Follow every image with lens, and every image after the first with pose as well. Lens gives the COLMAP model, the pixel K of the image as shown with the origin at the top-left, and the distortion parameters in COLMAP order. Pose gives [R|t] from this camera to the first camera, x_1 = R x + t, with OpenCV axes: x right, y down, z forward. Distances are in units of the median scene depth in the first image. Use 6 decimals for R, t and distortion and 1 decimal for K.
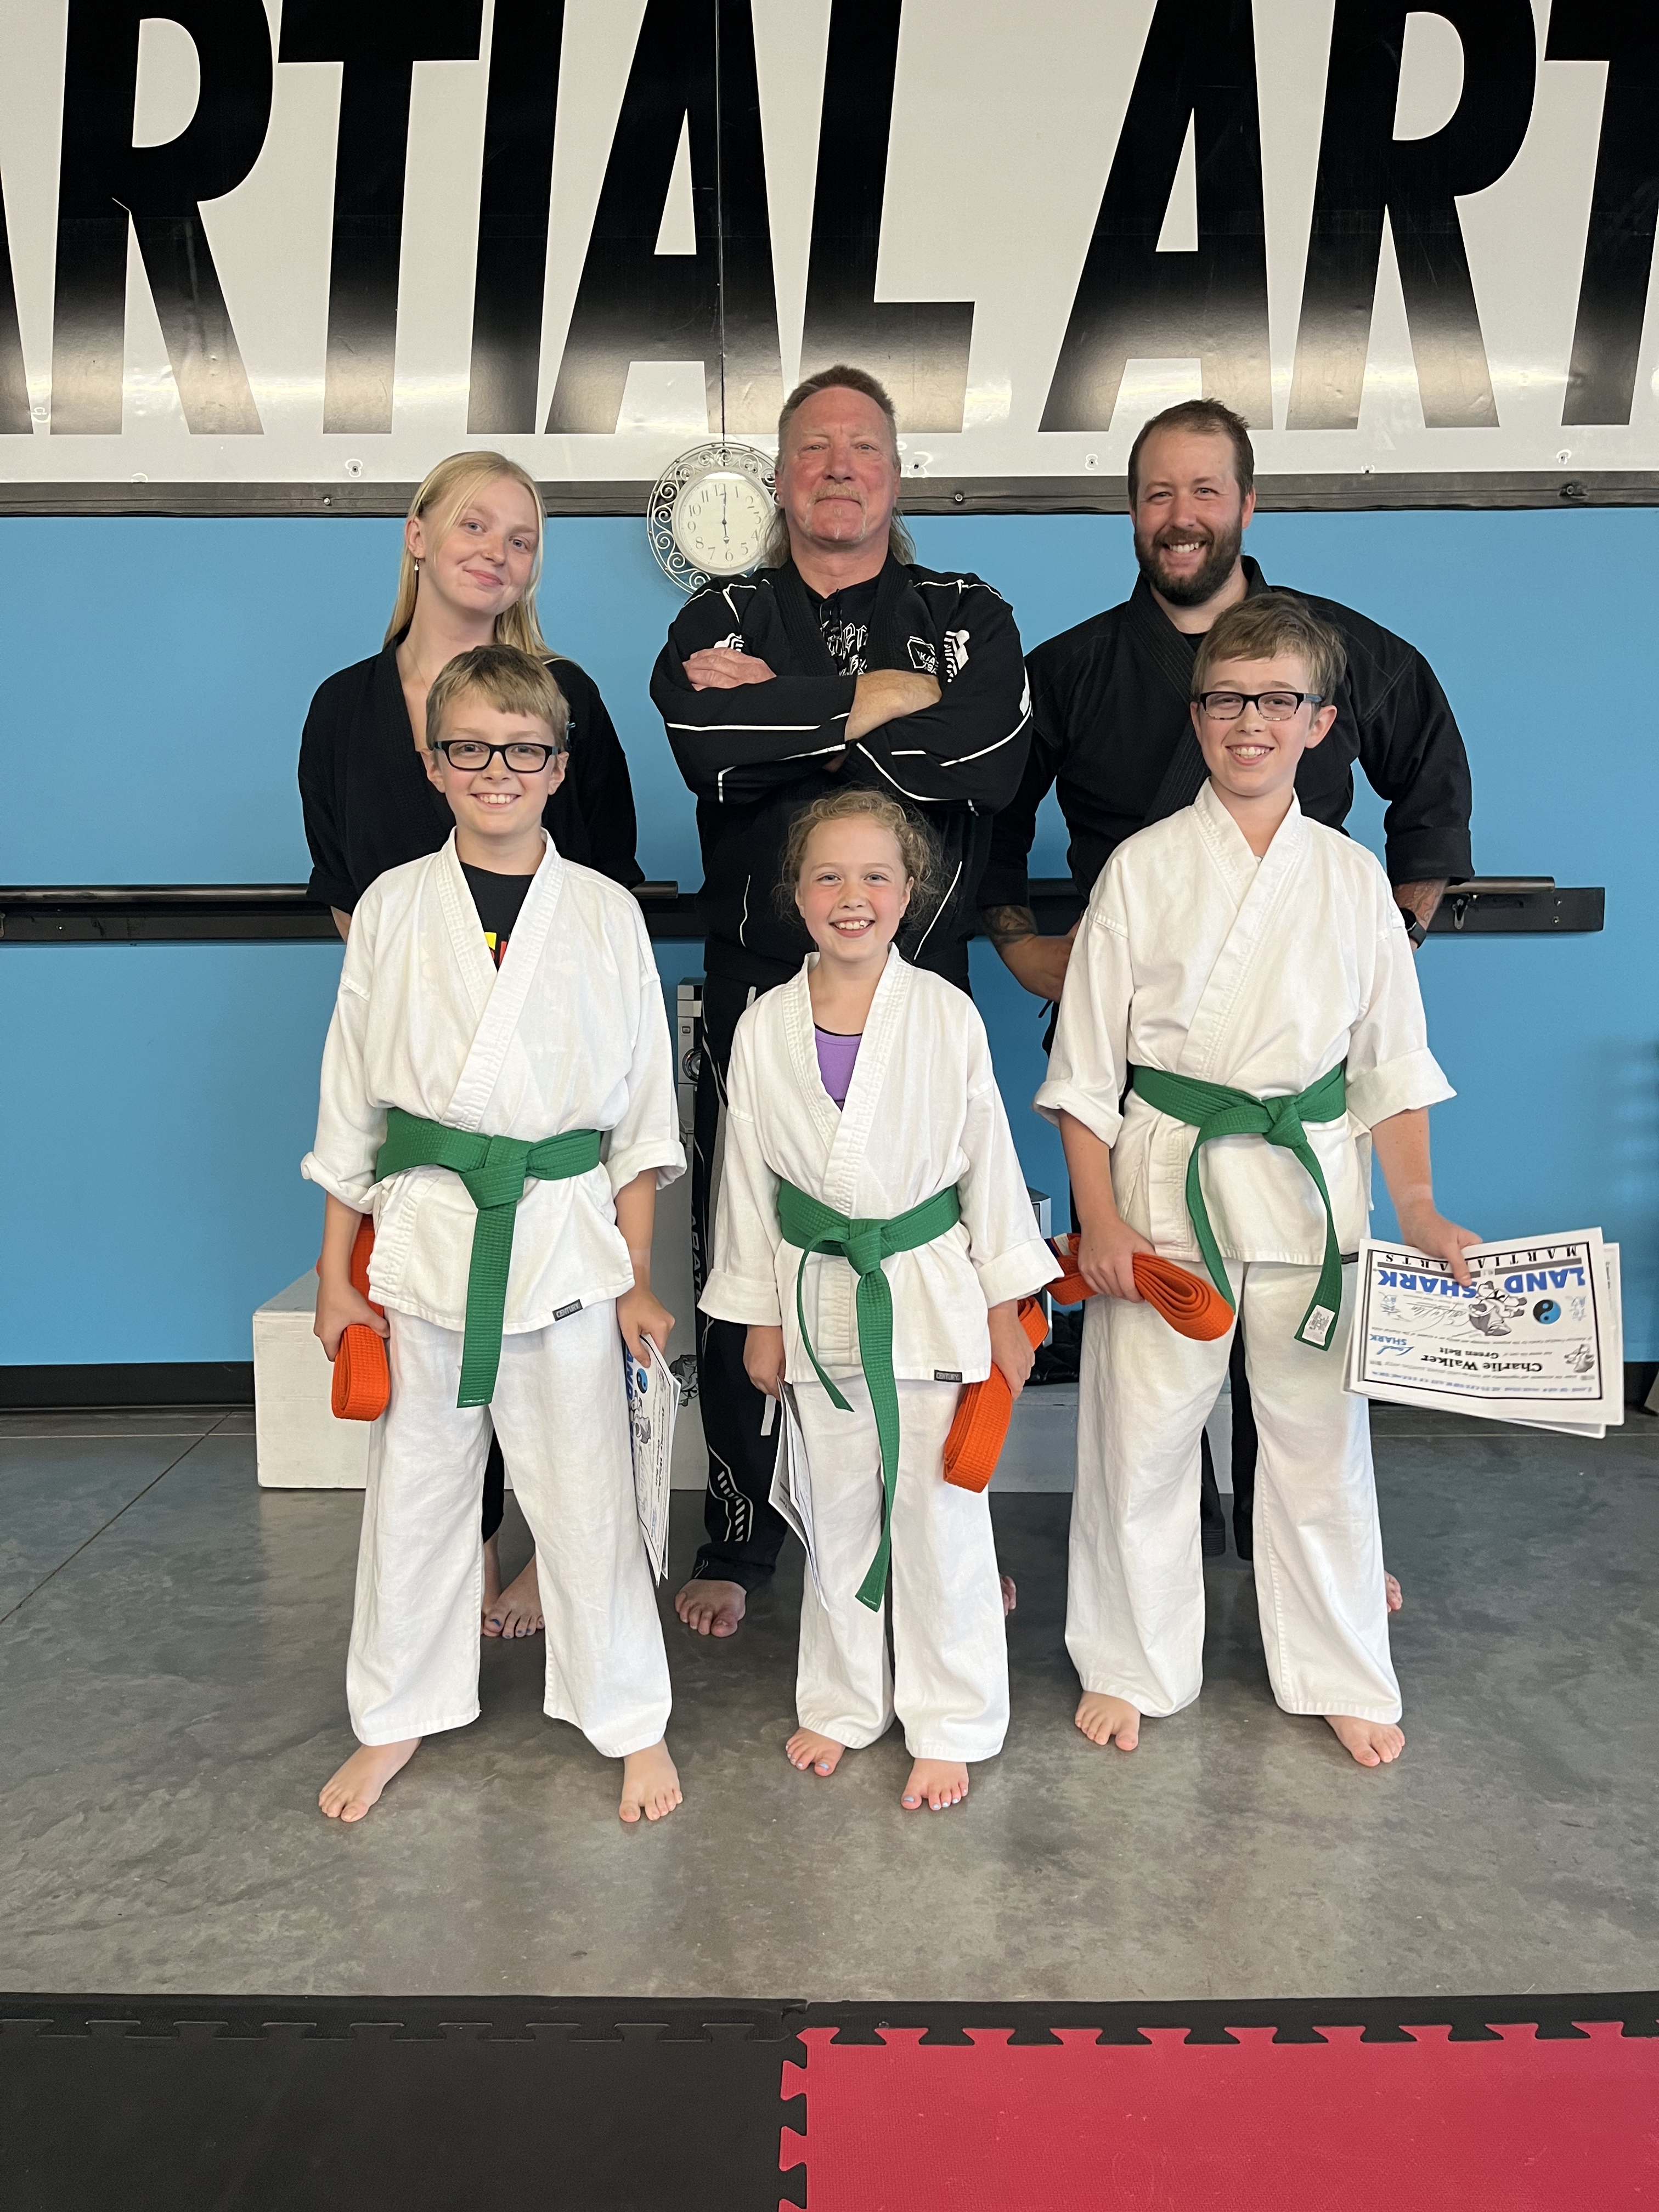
lens RADIAL K [[1651.0, 0, 822.2], [0, 1651.0, 1091.8], [0, 0, 1]] dist [0.091490, -0.118645]
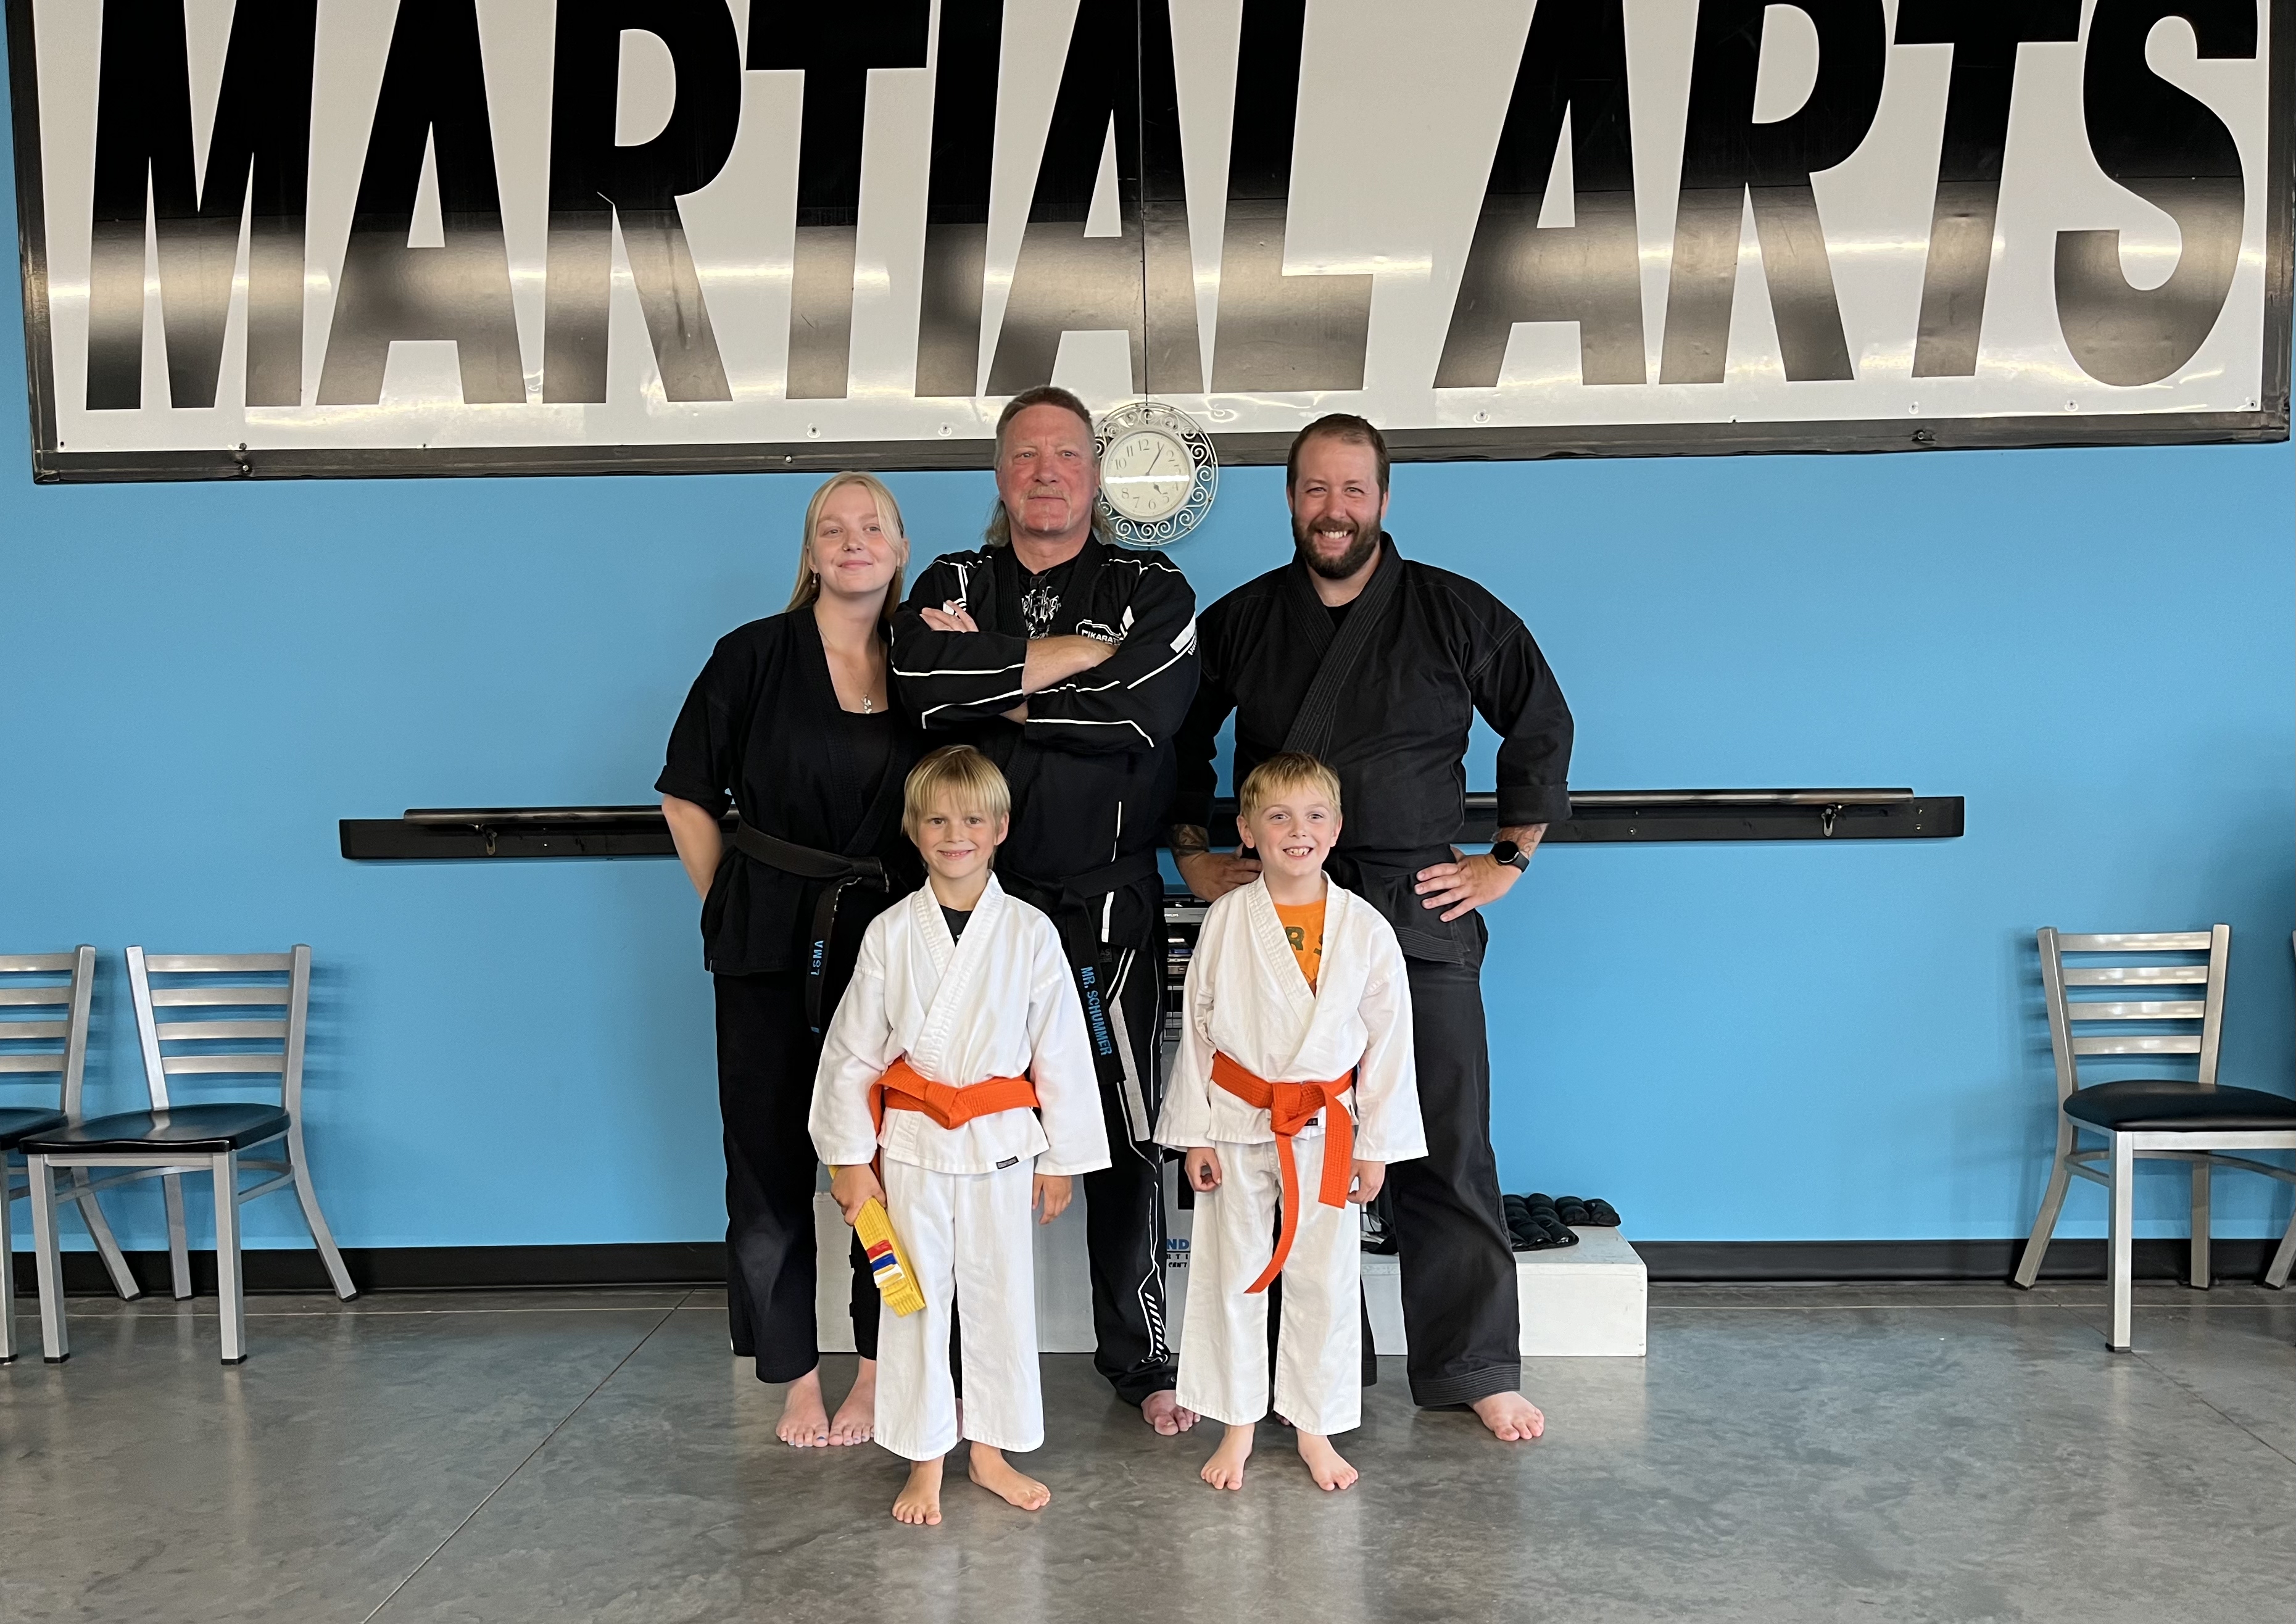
lens RADIAL K [[1866.6, 0, 1196.5], [0, 1866.6, 935.1], [0, 0, 1]] dist [0.047609, -0.055583]
pose [[0.999697, -0.006359, -0.023769, 0.001747], [0.005778, 0.999685, -0.024431, -0.009080], [0.023917, 0.024287, 0.999419, -0.321799]]
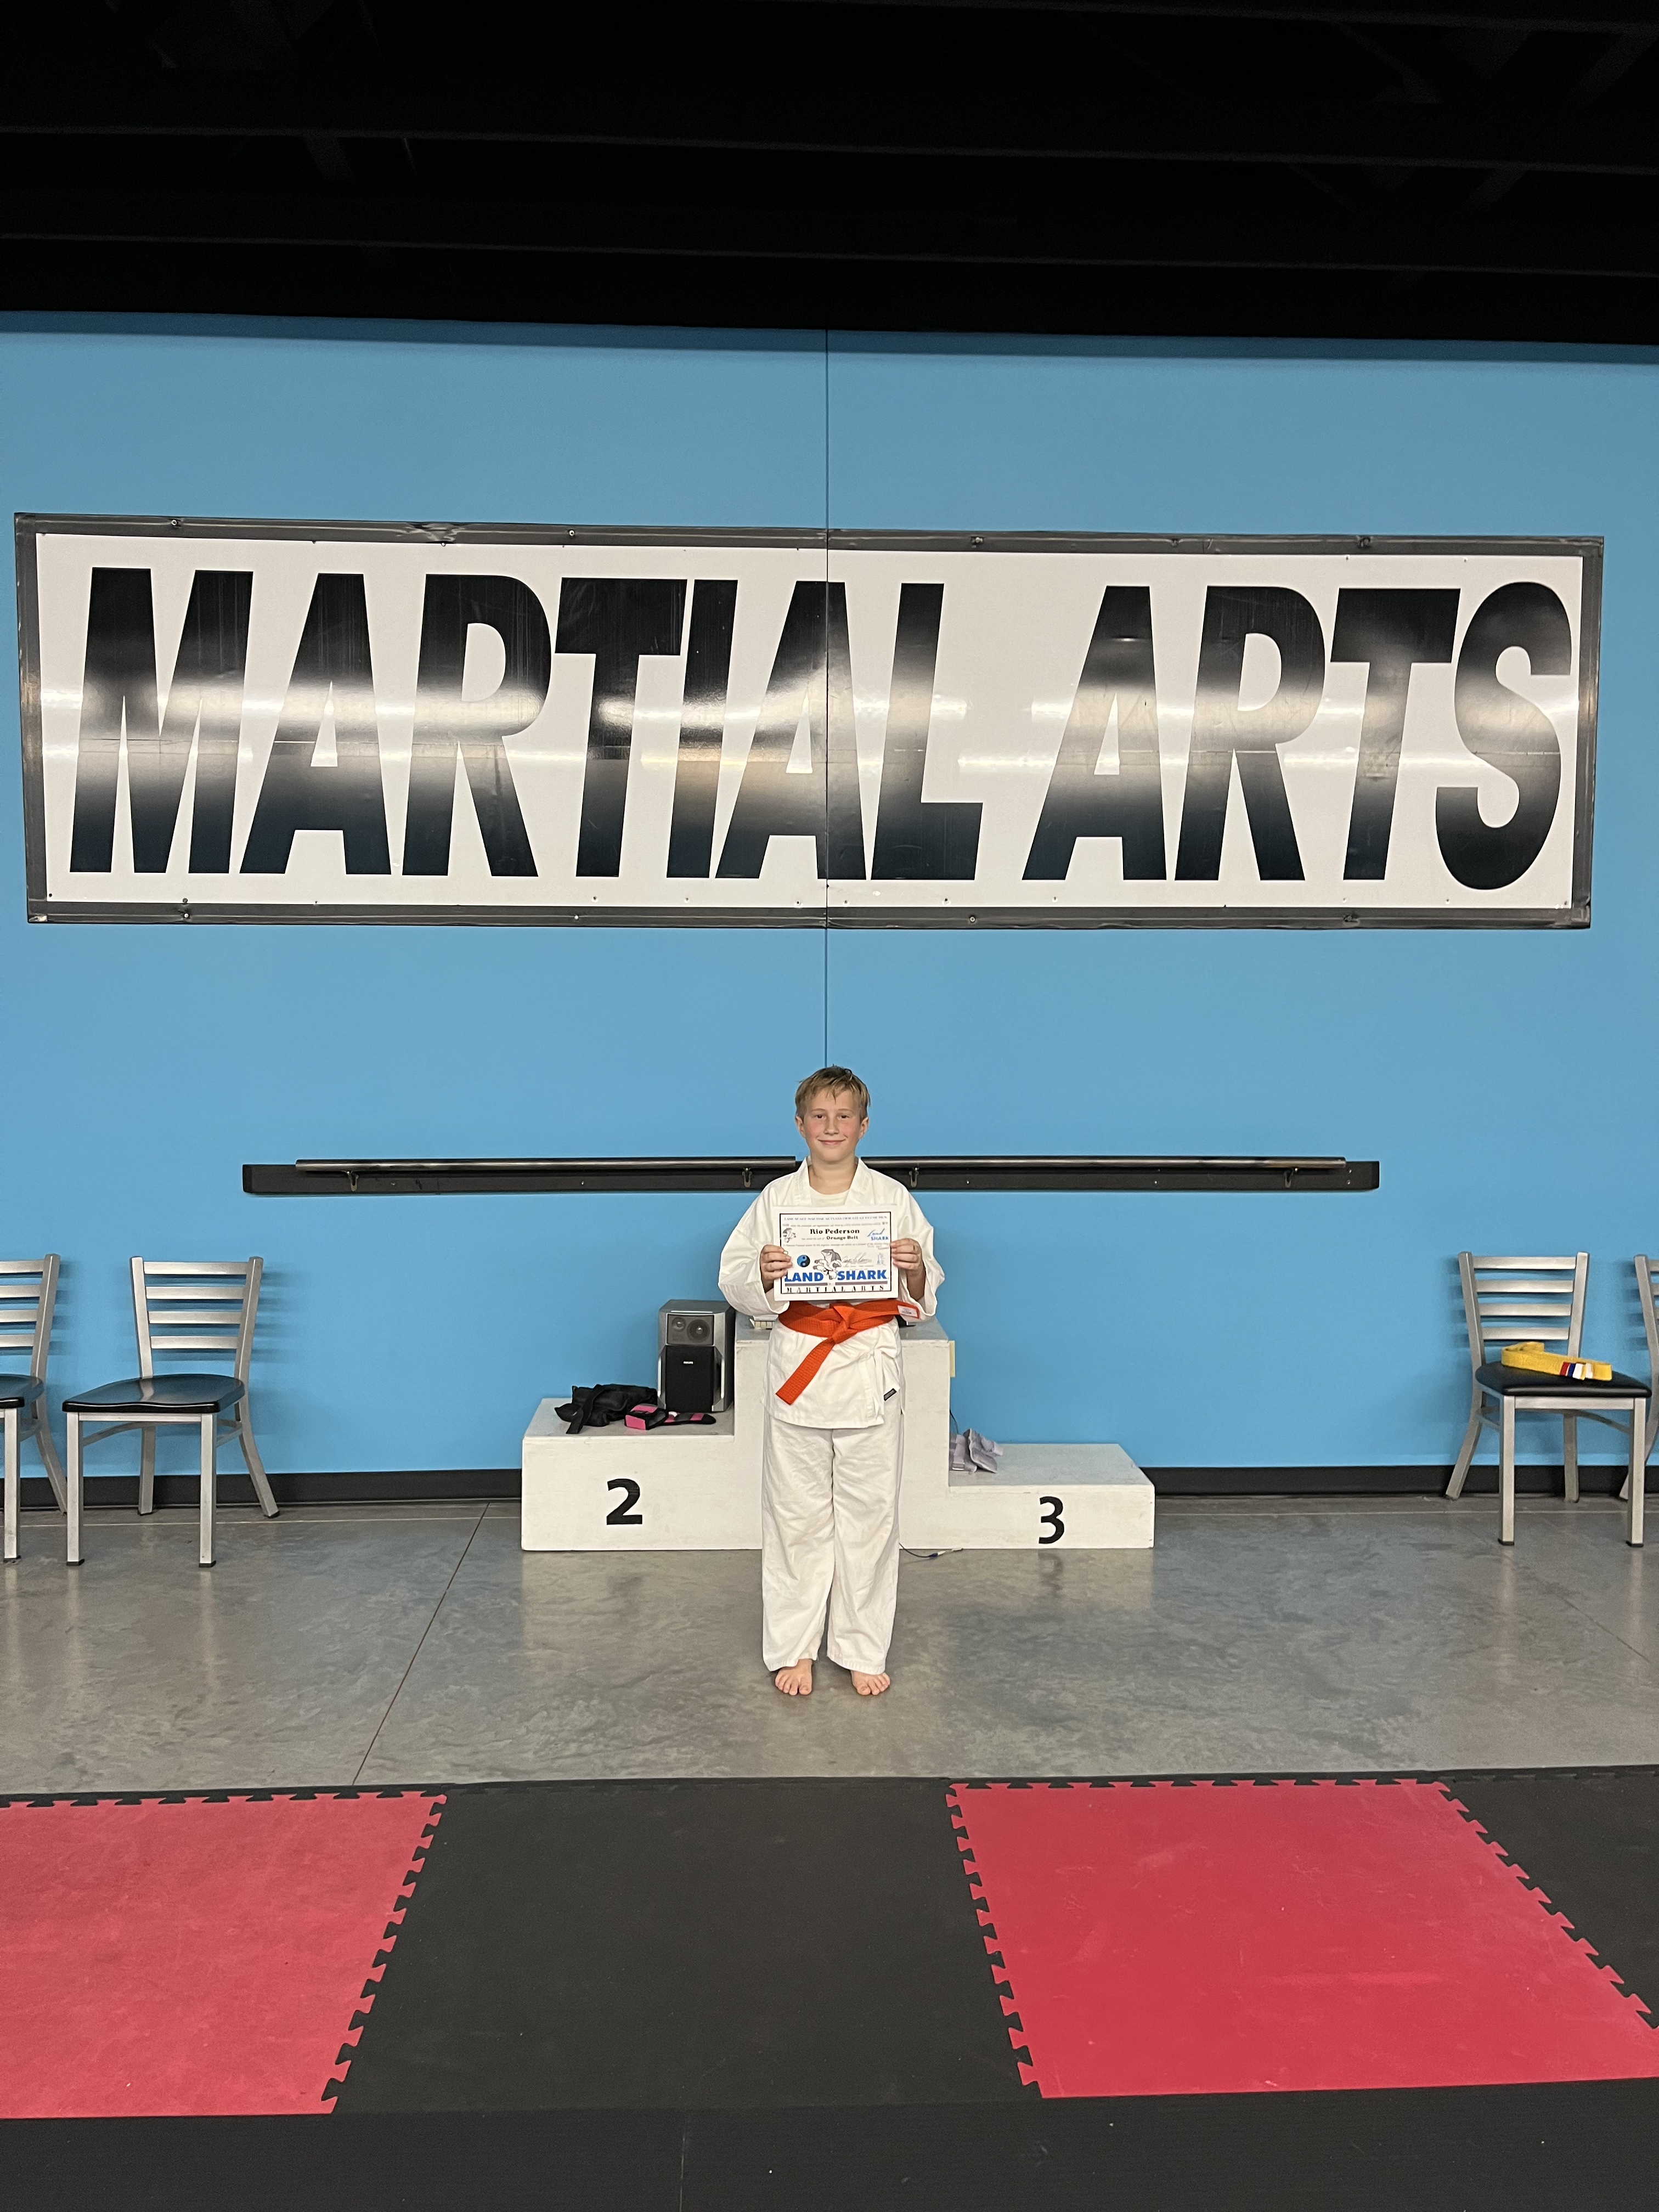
lens RADIAL K [[1661.4, 0, 818.0], [0, 1661.4, 1099.2], [0, 0, 1]] dist [0.046064, -0.051850]
pose [[0.998912, 0.005622, 0.046301, -0.199148], [-0.002831, 0.998187, -0.060126, -0.124627], [-0.046555, 0.059930, 0.997116, -0.808828]]
